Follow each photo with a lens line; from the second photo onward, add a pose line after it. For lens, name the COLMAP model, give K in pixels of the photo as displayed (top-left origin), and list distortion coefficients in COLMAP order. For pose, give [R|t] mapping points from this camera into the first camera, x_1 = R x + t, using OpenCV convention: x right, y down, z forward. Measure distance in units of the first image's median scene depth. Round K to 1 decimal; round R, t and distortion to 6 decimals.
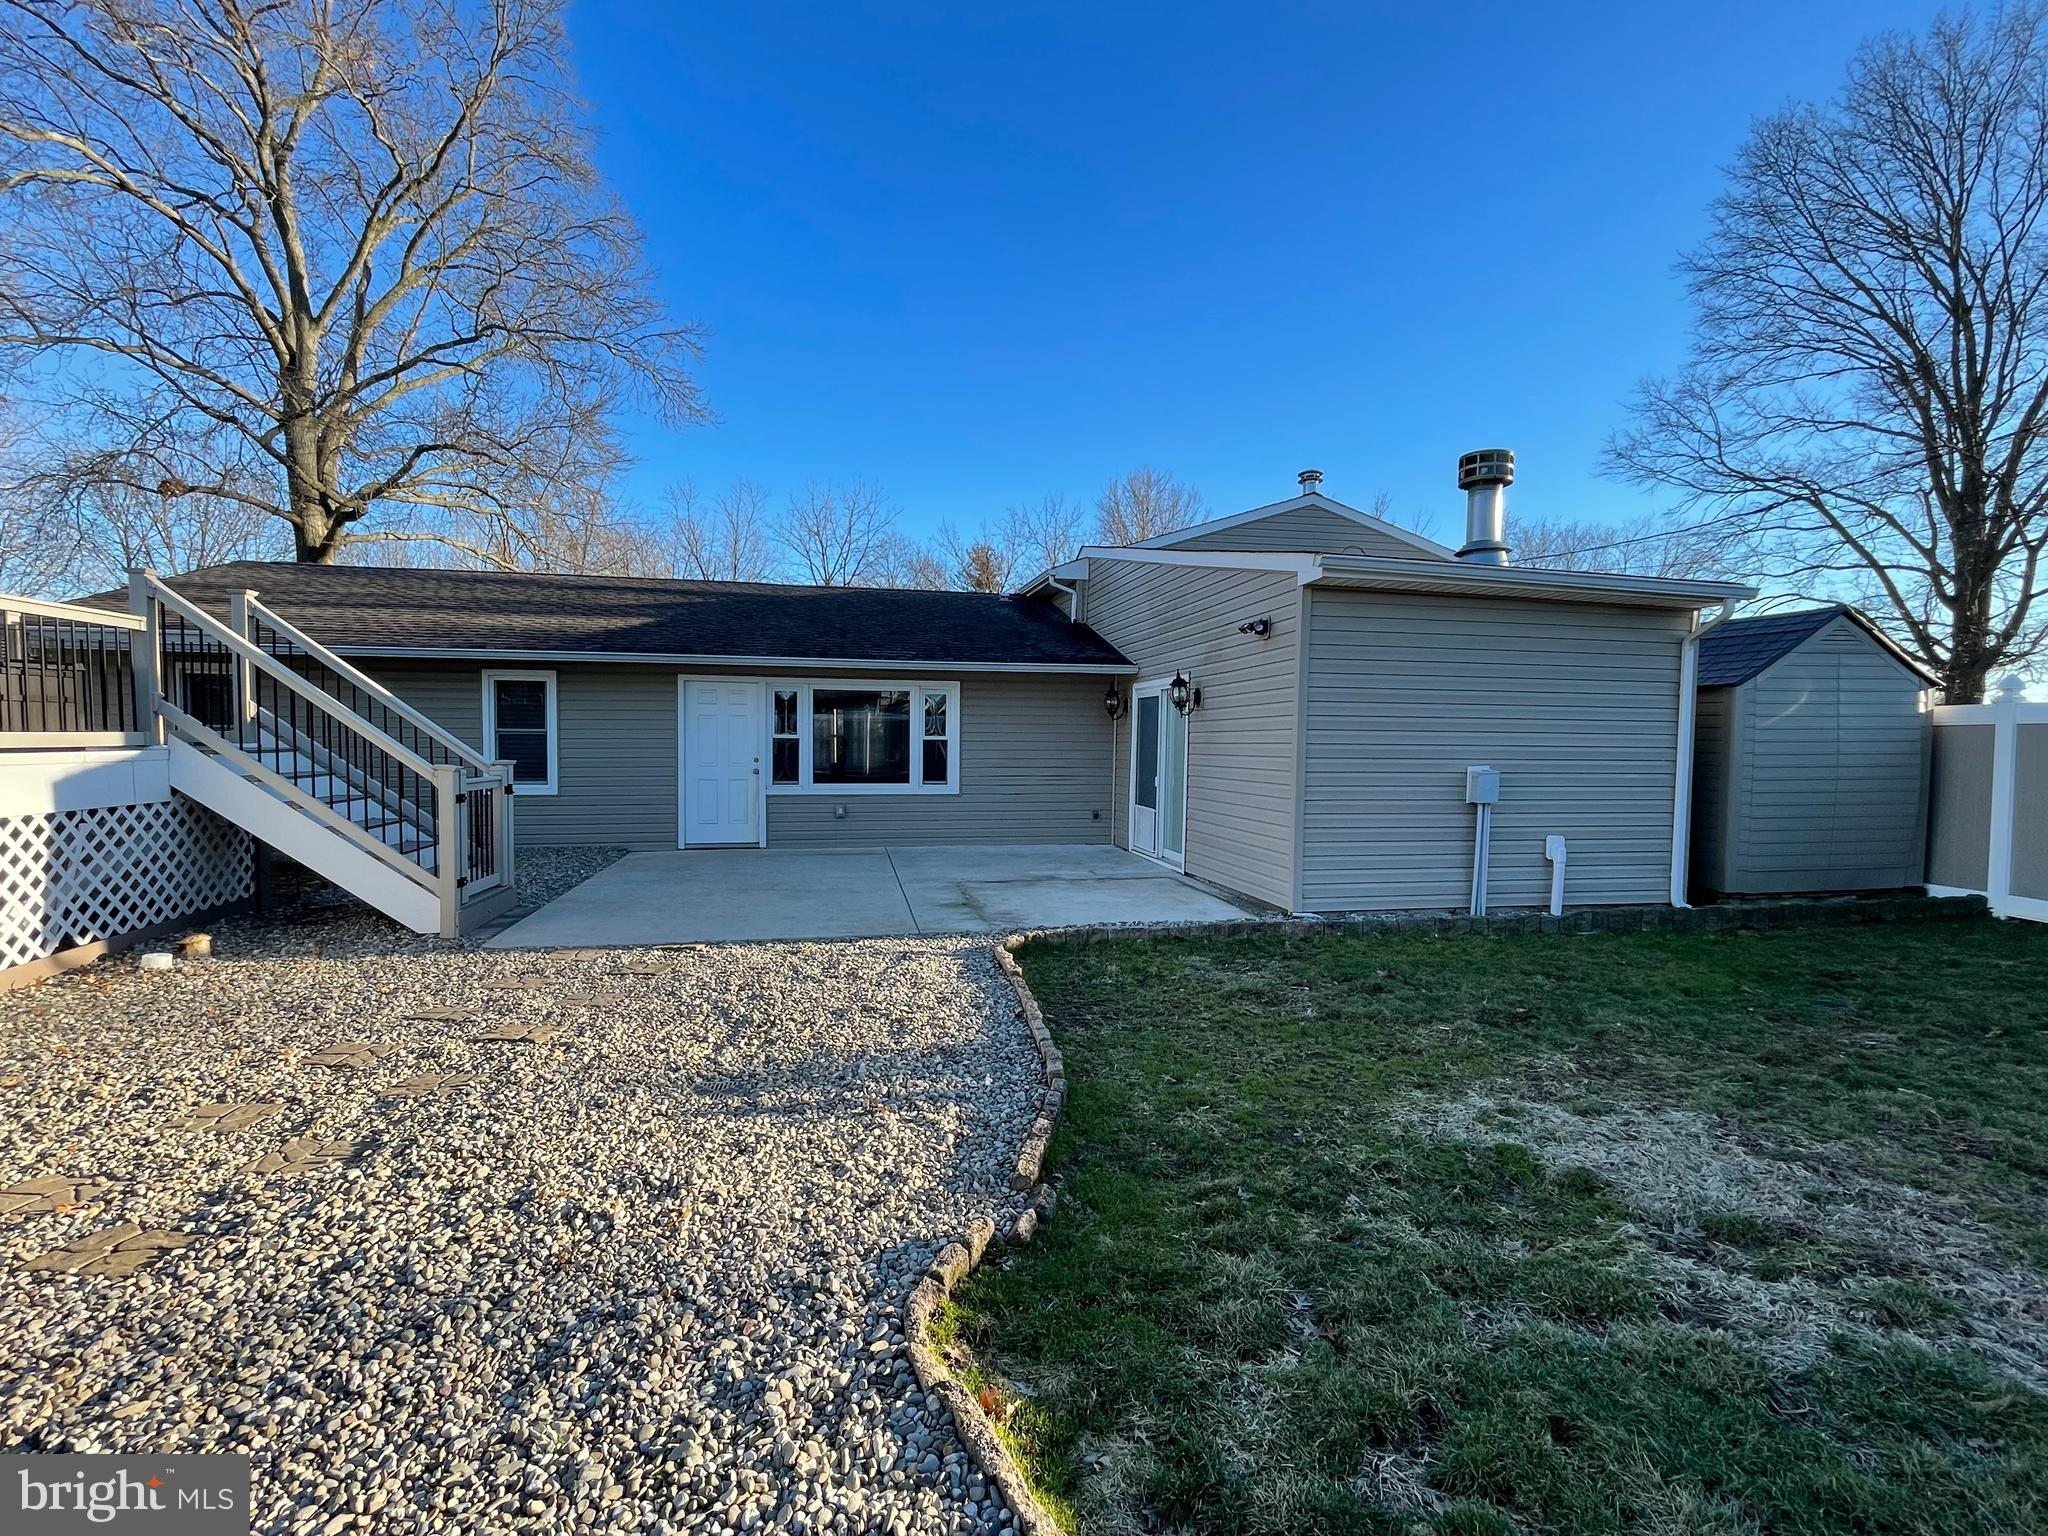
lens RADIAL K [[937.4, 0, 1018.8], [0, 937.4, 776.0], [0, 0, 1]] dist [-0.001833, 0.000527]
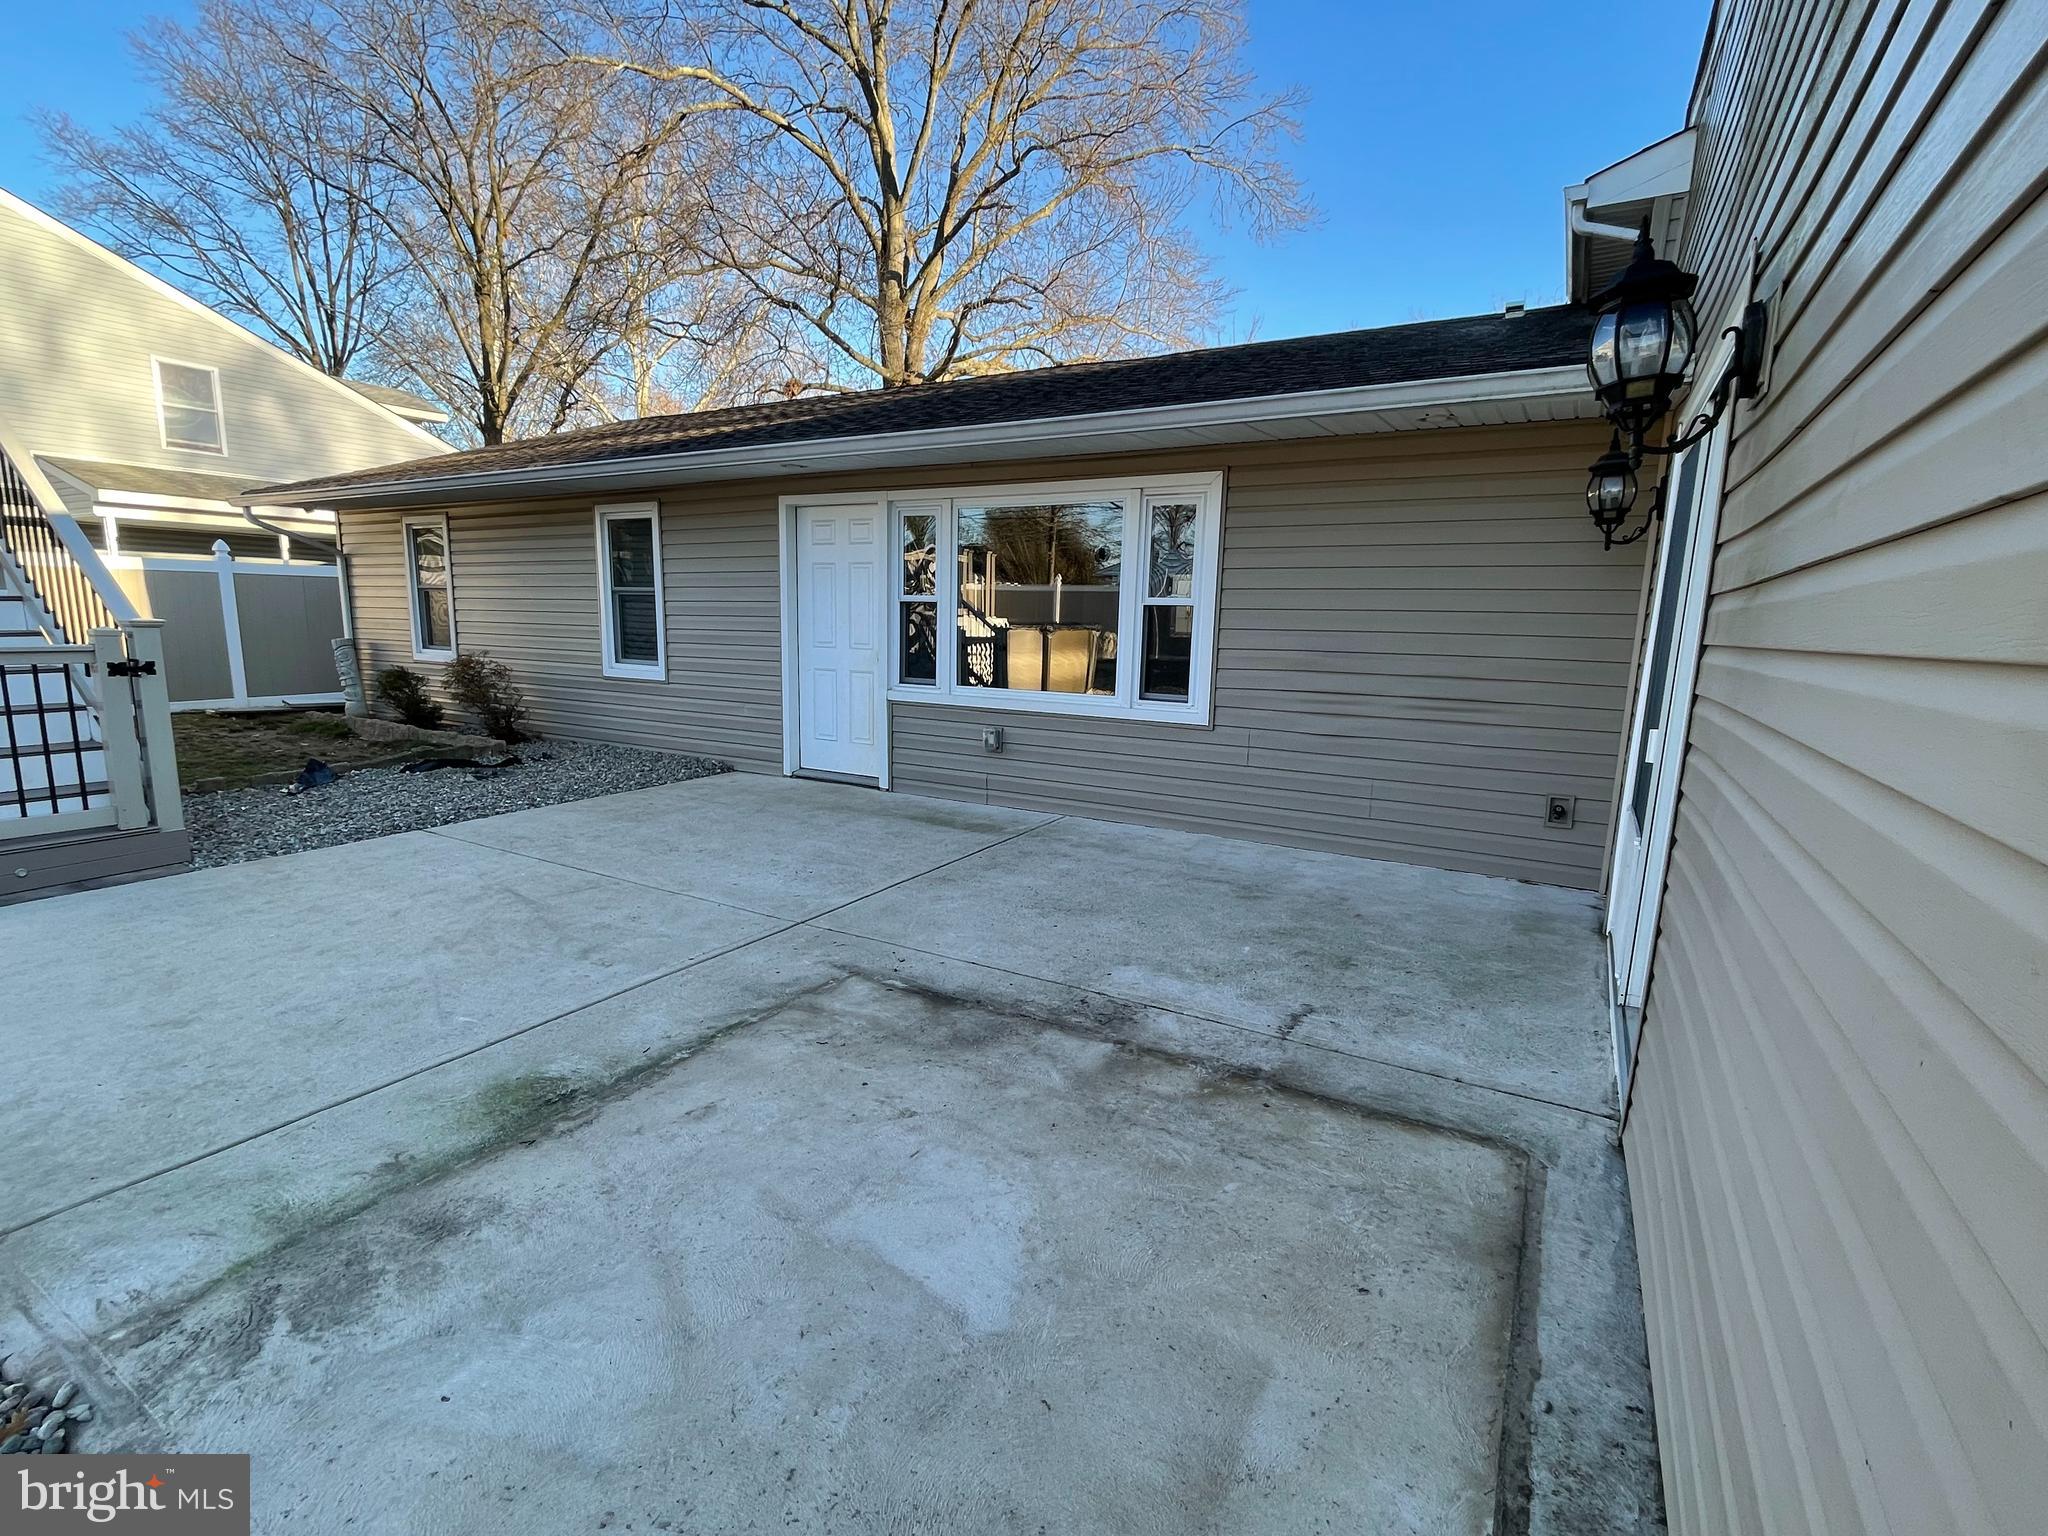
lens RADIAL K [[937.4, 0, 1018.8], [0, 937.4, 776.0], [0, 0, 1]] dist [-0.001833, 0.000527]
pose [[0.749020, 0.119102, -0.651754, 0.213986], [-0.042791, 0.990352, 0.131801, -0.015916], [0.661164, -0.070833, 0.746890, 0.743195]]
